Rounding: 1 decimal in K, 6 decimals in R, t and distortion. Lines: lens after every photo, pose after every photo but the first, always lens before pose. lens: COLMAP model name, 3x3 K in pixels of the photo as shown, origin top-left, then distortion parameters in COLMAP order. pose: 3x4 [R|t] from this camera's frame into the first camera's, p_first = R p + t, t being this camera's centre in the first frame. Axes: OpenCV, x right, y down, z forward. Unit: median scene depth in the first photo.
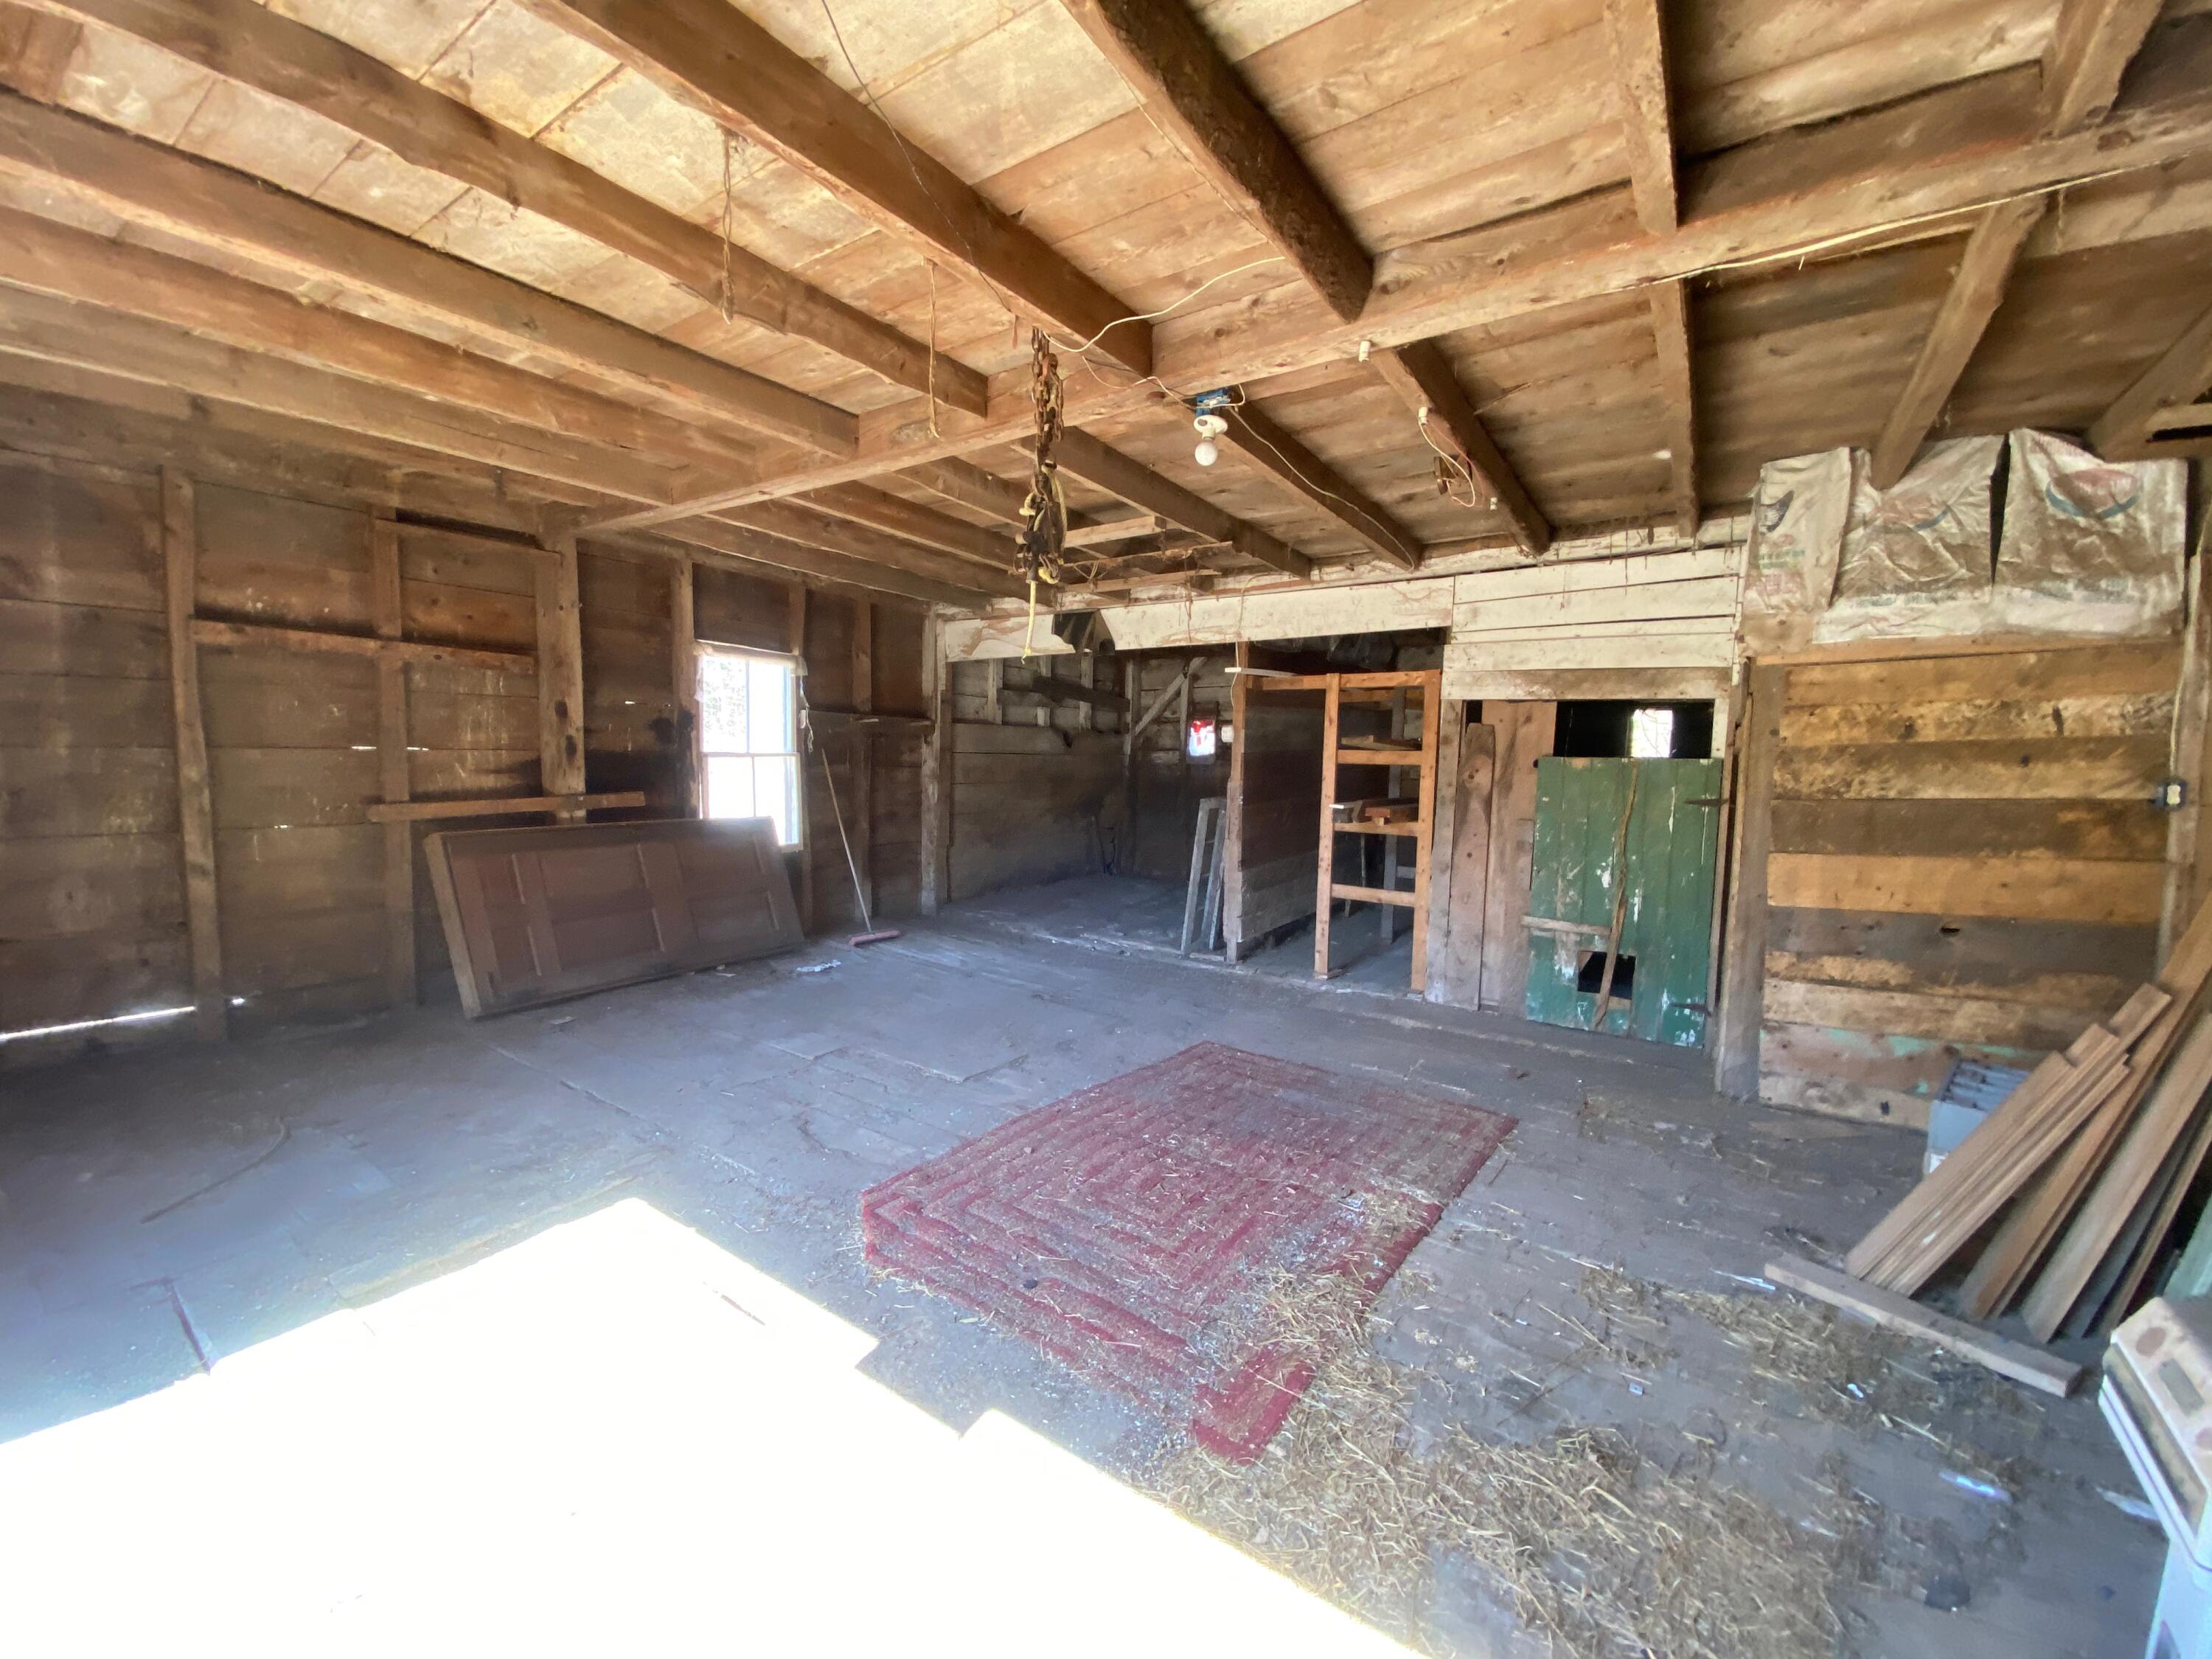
lens RADIAL K [[883.8, 0, 1099.4], [0, 883.8, 833.1], [0, 0, 1]] dist [0.028385, -0.020945]
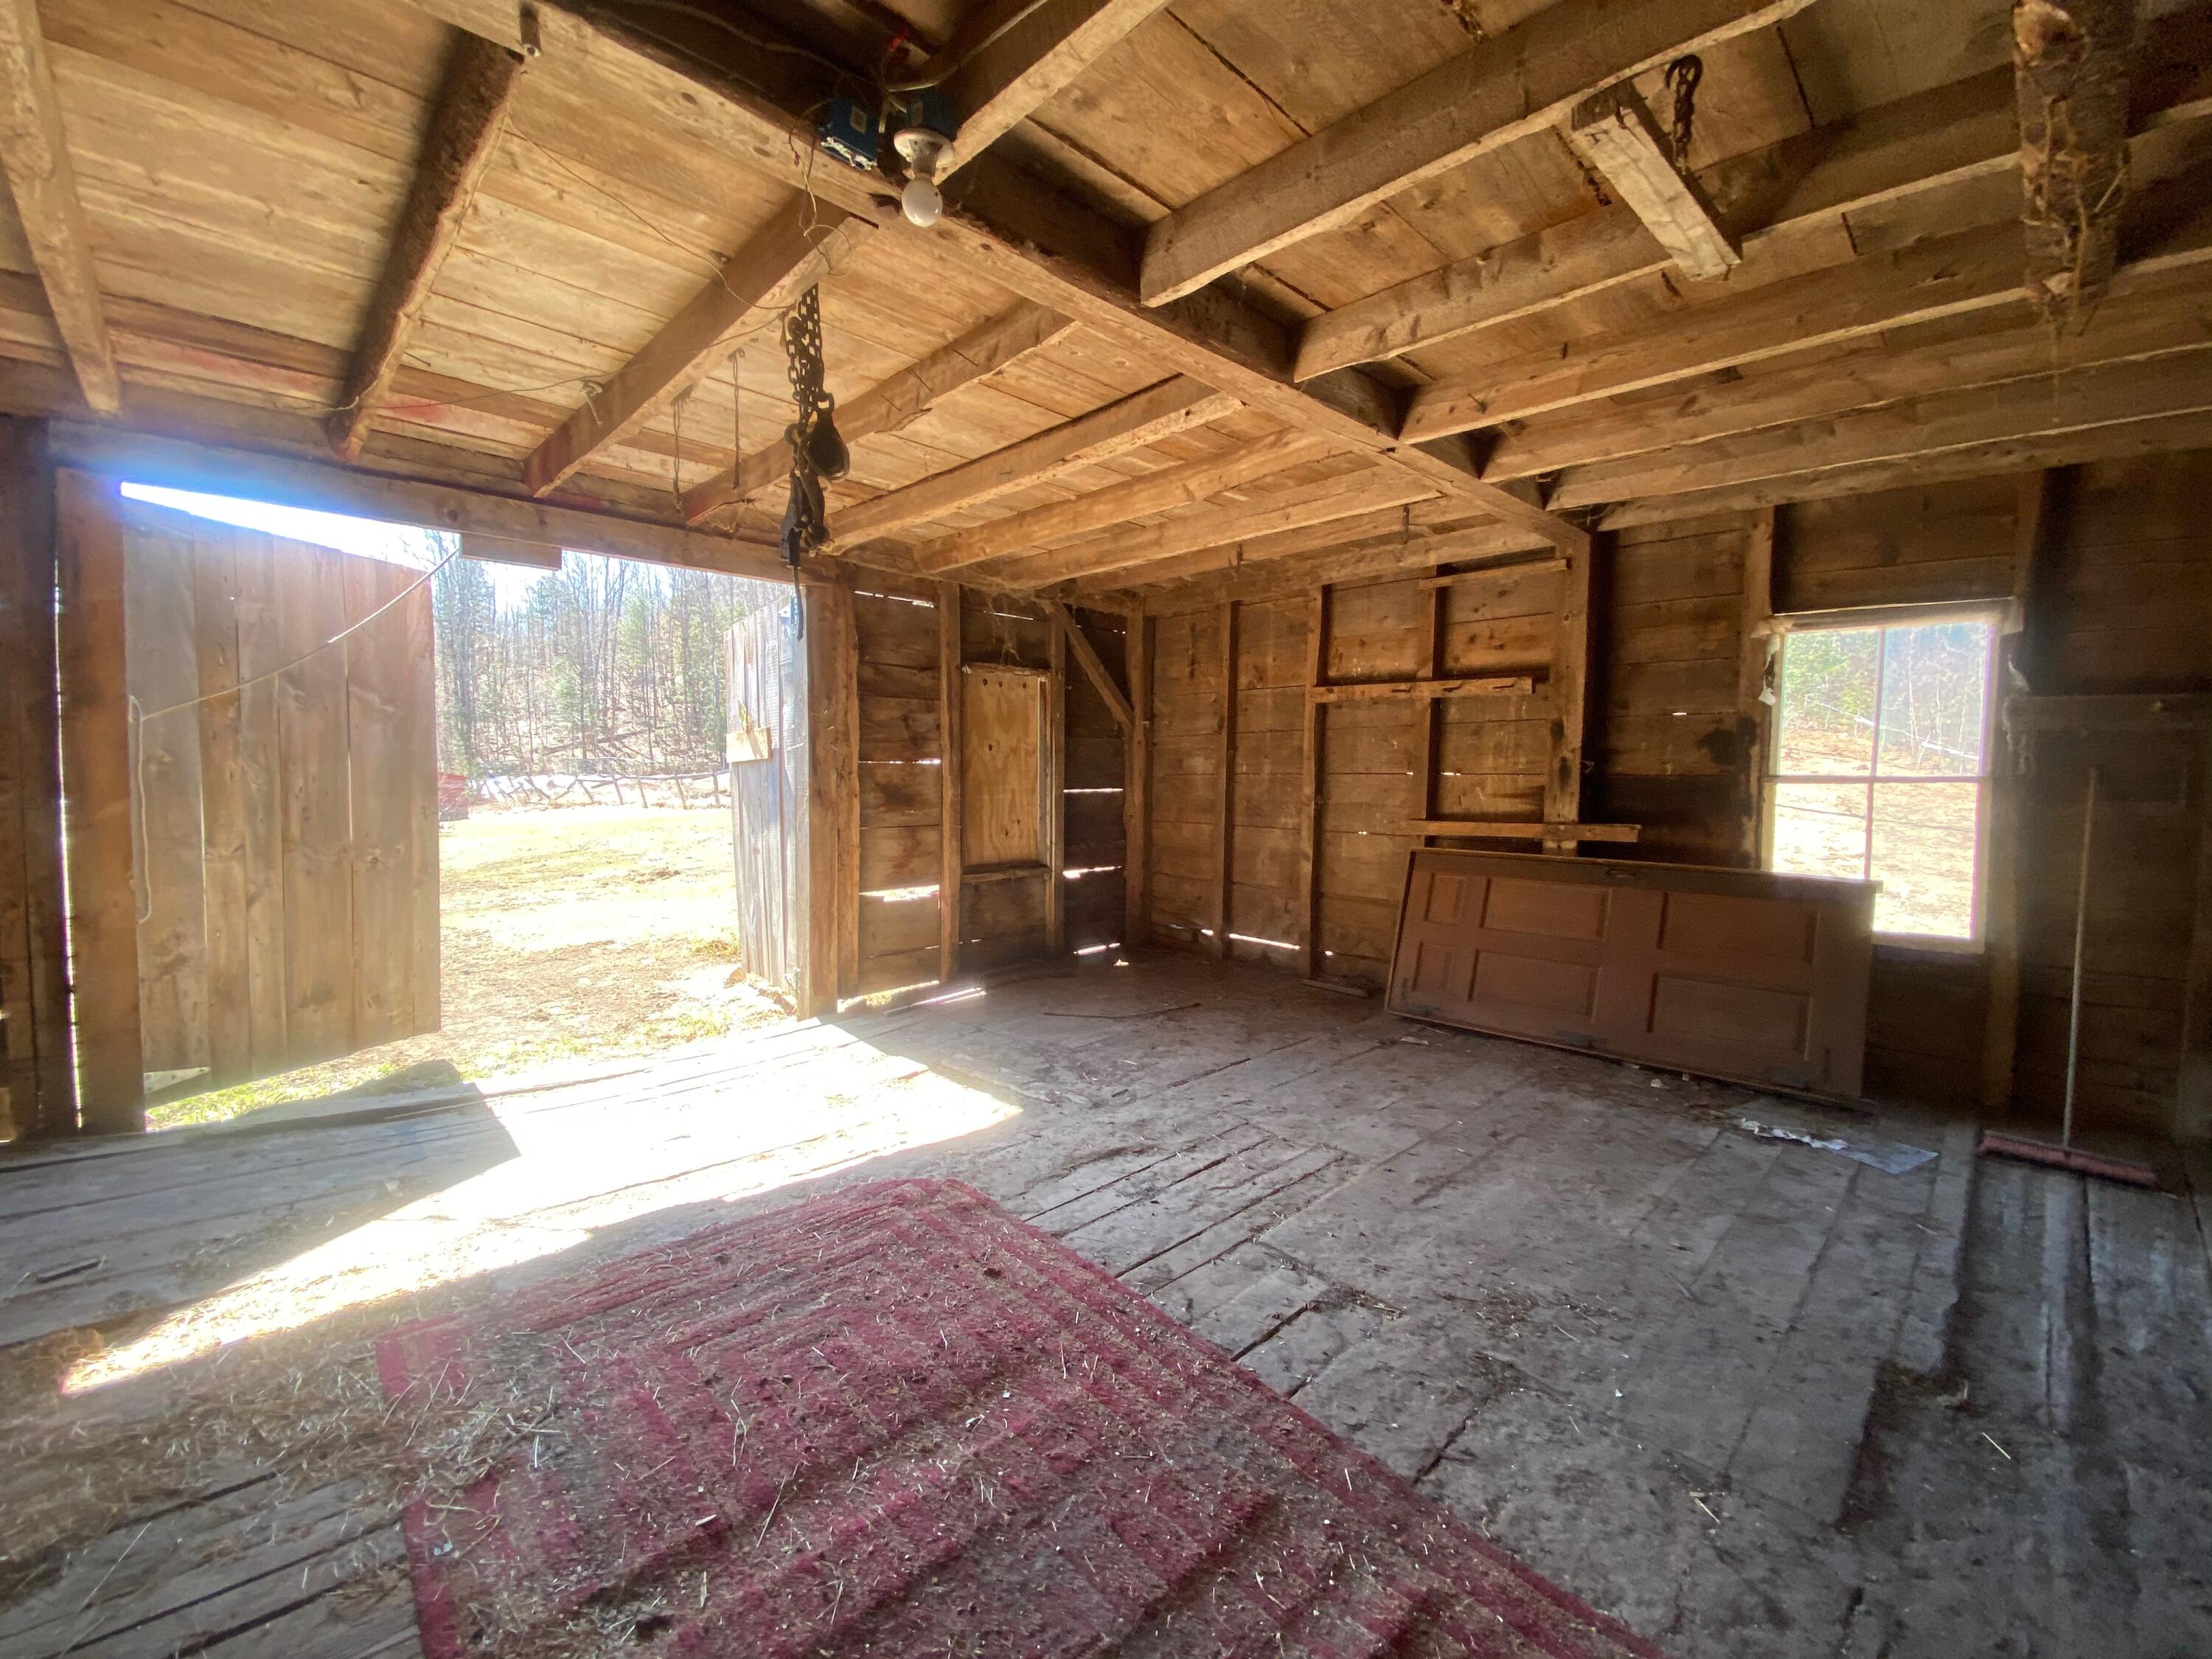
lens RADIAL K [[883.8, 0, 1099.4], [0, 883.8, 833.1], [0, 0, 1]] dist [0.028385, -0.020945]
pose [[-0.192011, 0.044621, -0.980378, 0.385470], [-0.102394, 0.992603, 0.065231, -0.044526], [0.976036, 0.112910, -0.186022, 0.724090]]
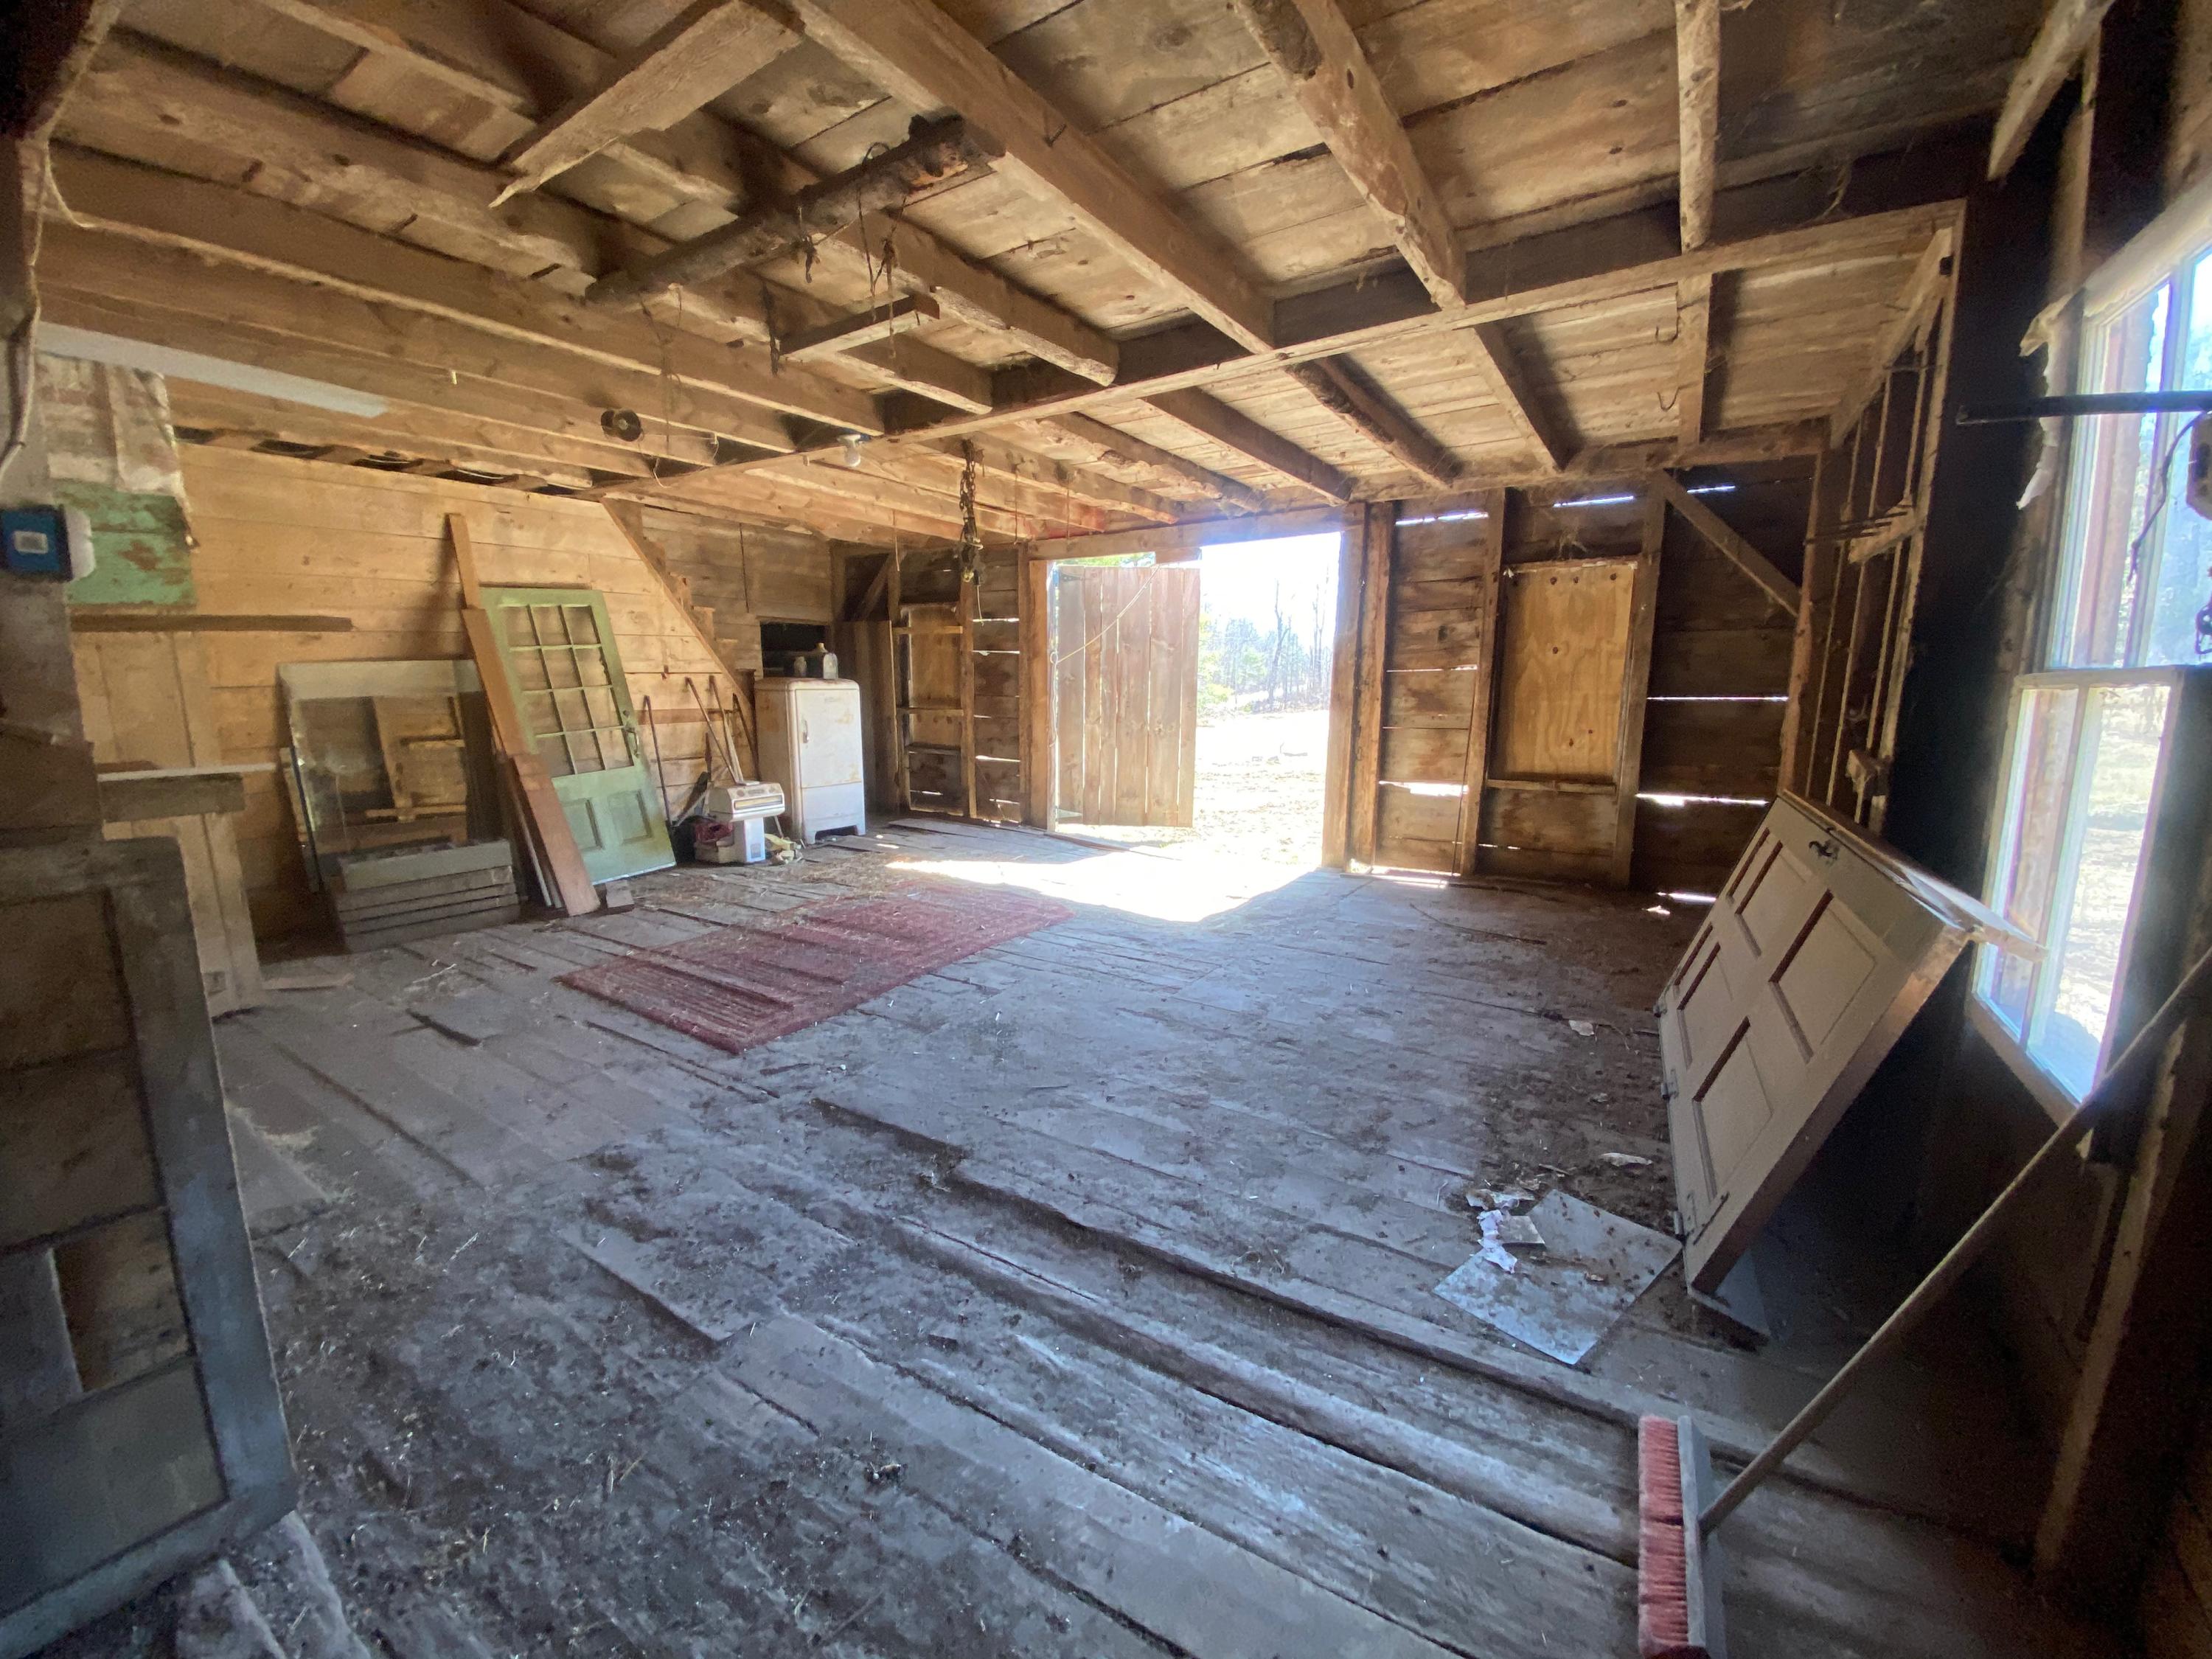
lens RADIAL K [[883.8, 0, 1099.4], [0, 883.8, 833.1], [0, 0, 1]] dist [0.028385, -0.020945]
pose [[-0.999432, -0.015078, -0.030144, -0.146592], [-0.022223, 0.967201, 0.253039, -0.115589], [0.025340, 0.253565, -0.966986, 1.488543]]
